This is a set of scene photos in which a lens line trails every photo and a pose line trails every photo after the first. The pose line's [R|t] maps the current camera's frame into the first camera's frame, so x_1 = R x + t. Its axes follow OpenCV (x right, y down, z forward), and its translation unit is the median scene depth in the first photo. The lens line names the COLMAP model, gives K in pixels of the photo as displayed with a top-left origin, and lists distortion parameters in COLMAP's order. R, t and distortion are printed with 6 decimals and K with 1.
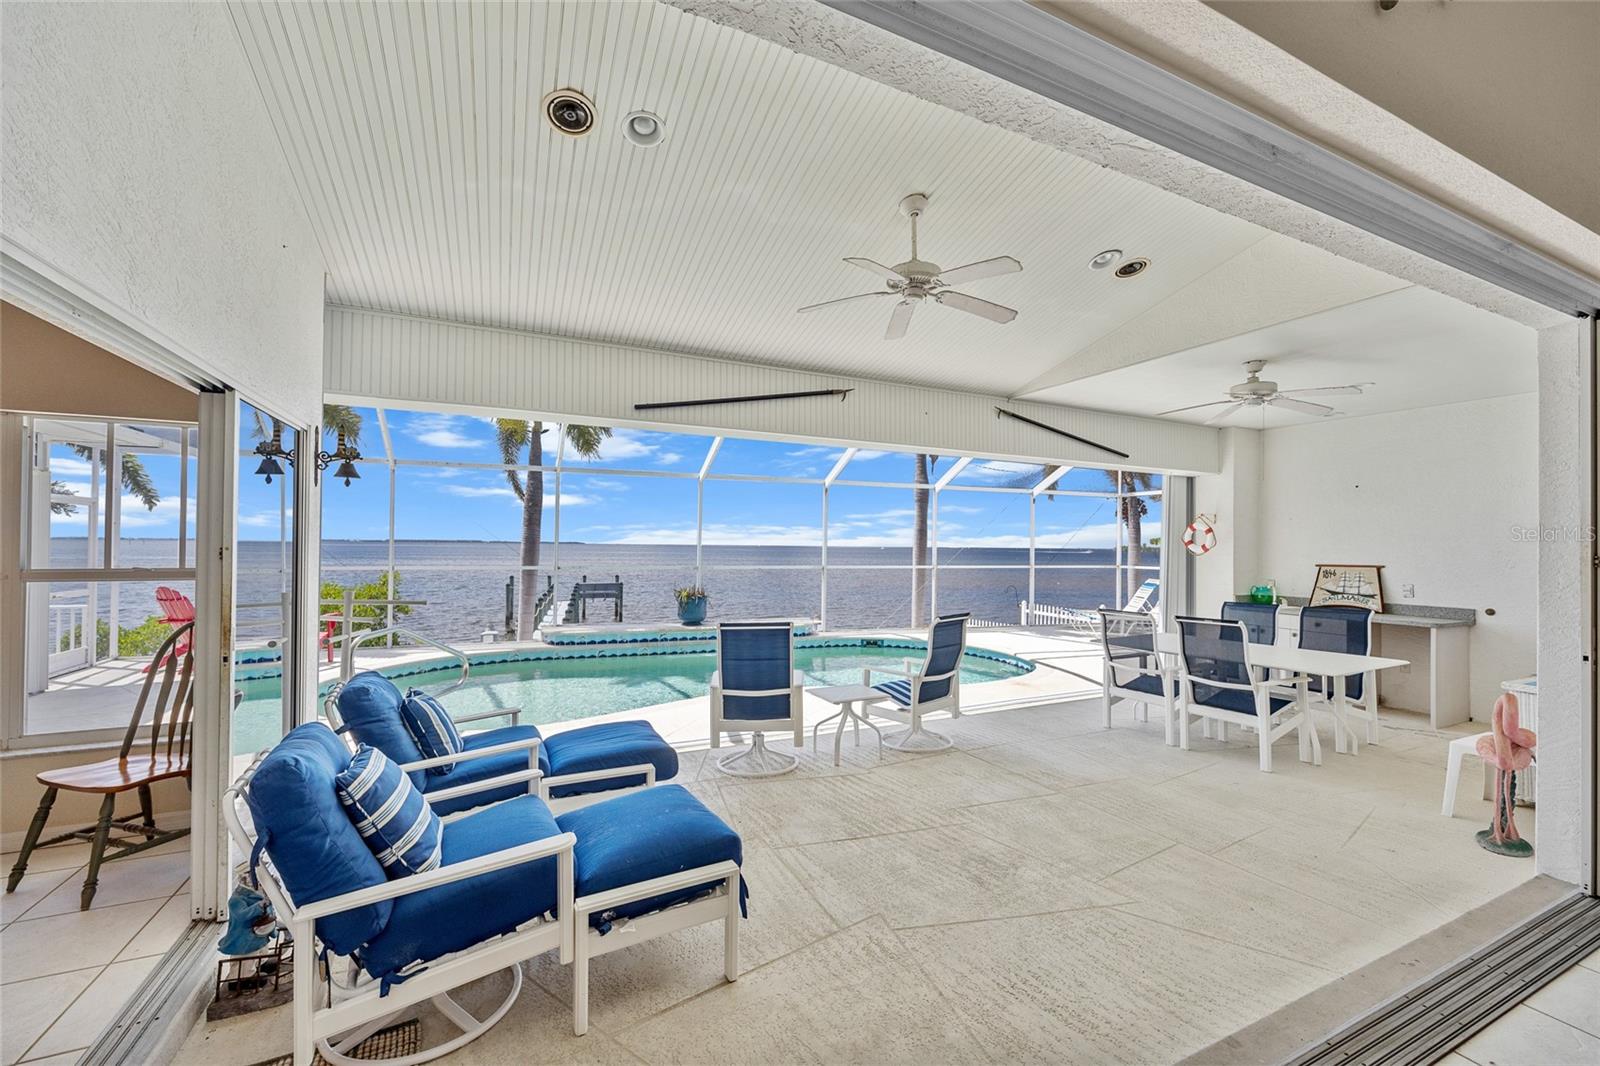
lens RADIAL K [[636.0, 0, 797.1], [0, 636.0, 536.0], [0, 0, 1]] dist [-0.001426, -0.000484]
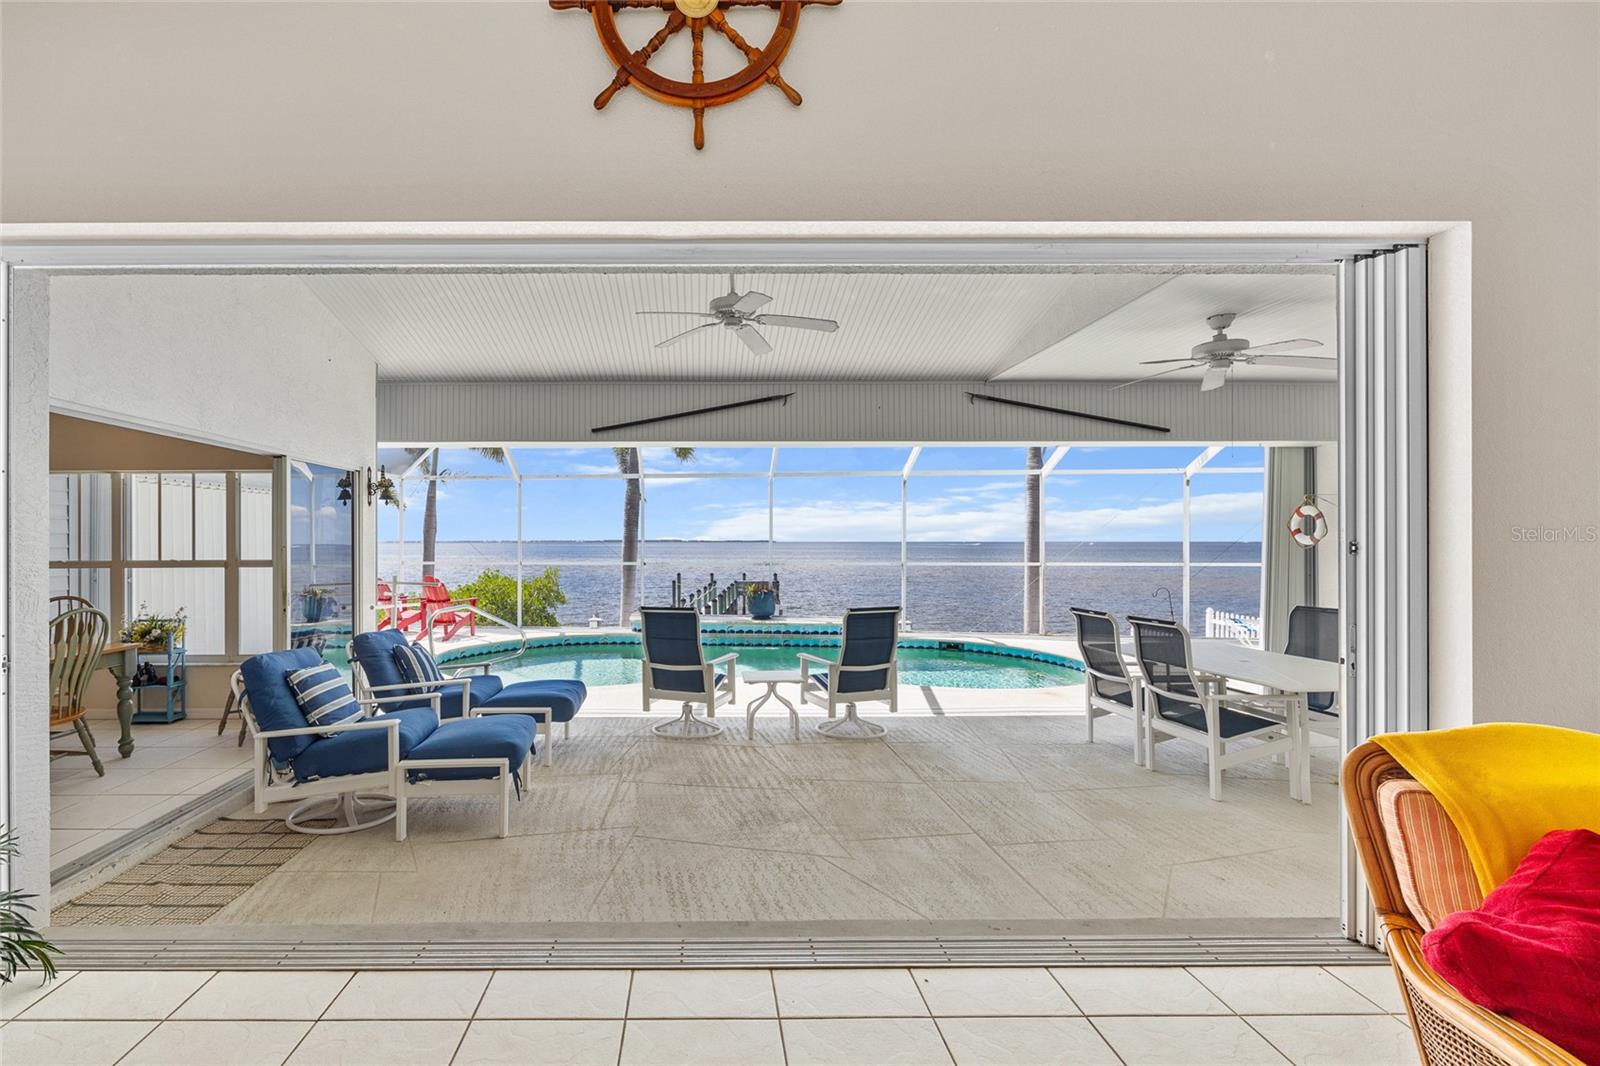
lens RADIAL K [[763.6, 0, 799.5], [0, 763.6, 533.3], [0, 0, 1]] dist [-0.000684, -0.000303]
pose [[0.907039, -0.015845, -0.420748, 0.635935], [0.016870, 0.999857, -0.001286, 0.004450], [0.420708, -0.005931, 0.907177, -0.153573]]
